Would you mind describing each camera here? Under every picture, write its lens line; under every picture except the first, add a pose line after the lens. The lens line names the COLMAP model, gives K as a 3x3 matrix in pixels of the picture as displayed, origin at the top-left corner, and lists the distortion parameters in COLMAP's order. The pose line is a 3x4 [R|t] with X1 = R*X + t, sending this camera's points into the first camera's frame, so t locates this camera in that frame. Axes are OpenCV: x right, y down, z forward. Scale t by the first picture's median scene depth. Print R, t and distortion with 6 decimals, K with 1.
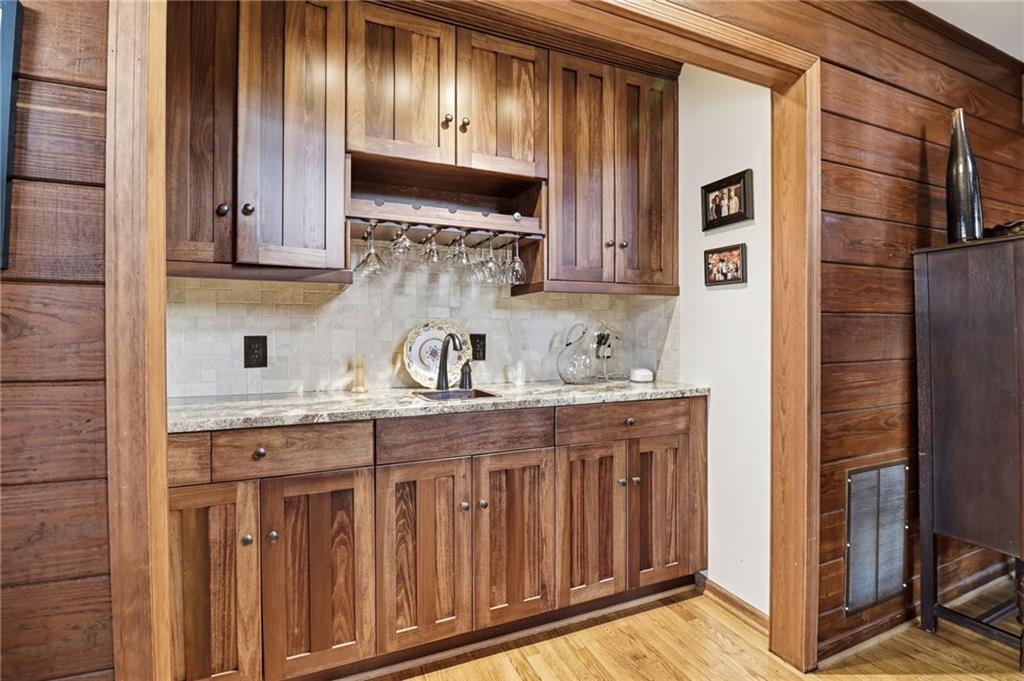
lens RADIAL K [[478.2, 0, 512.6], [0, 478.2, 333.3], [0, 0, 1]] dist [-0.016006, -0.008194]
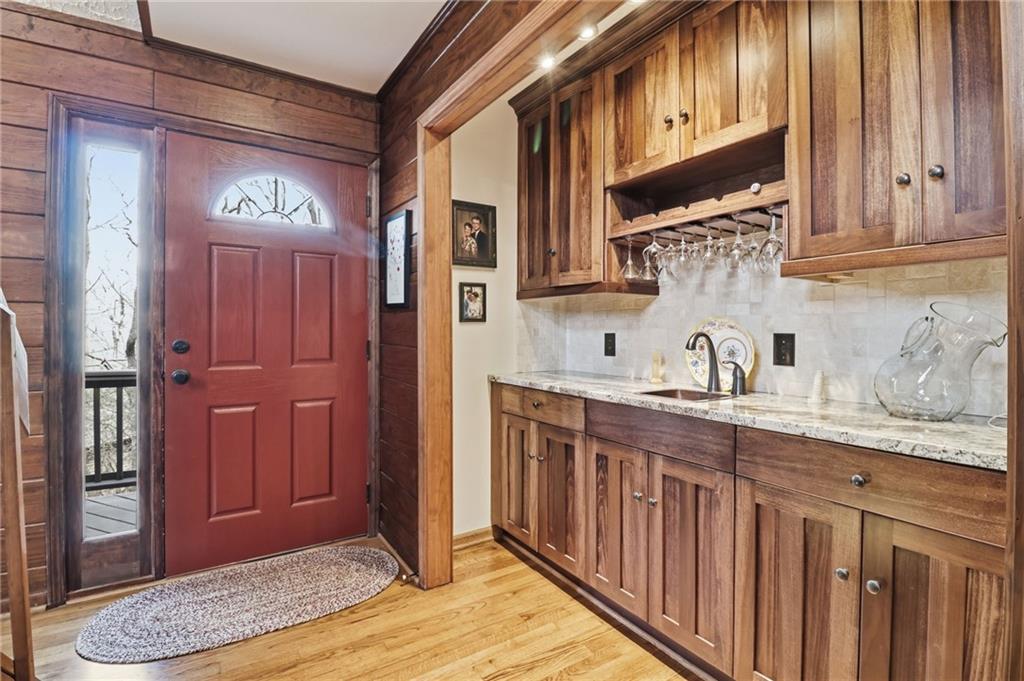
lens RADIAL K [[478.2, 0, 510.7], [0, 478.2, 336.4], [0, 0, 1]] dist [-0.016006, -0.008194]
pose [[0.152726, 0.012906, -0.988184, 0.816800], [-0.006489, 0.999906, 0.012056, -0.000313], [0.988247, 0.004571, 0.152795, 0.515763]]
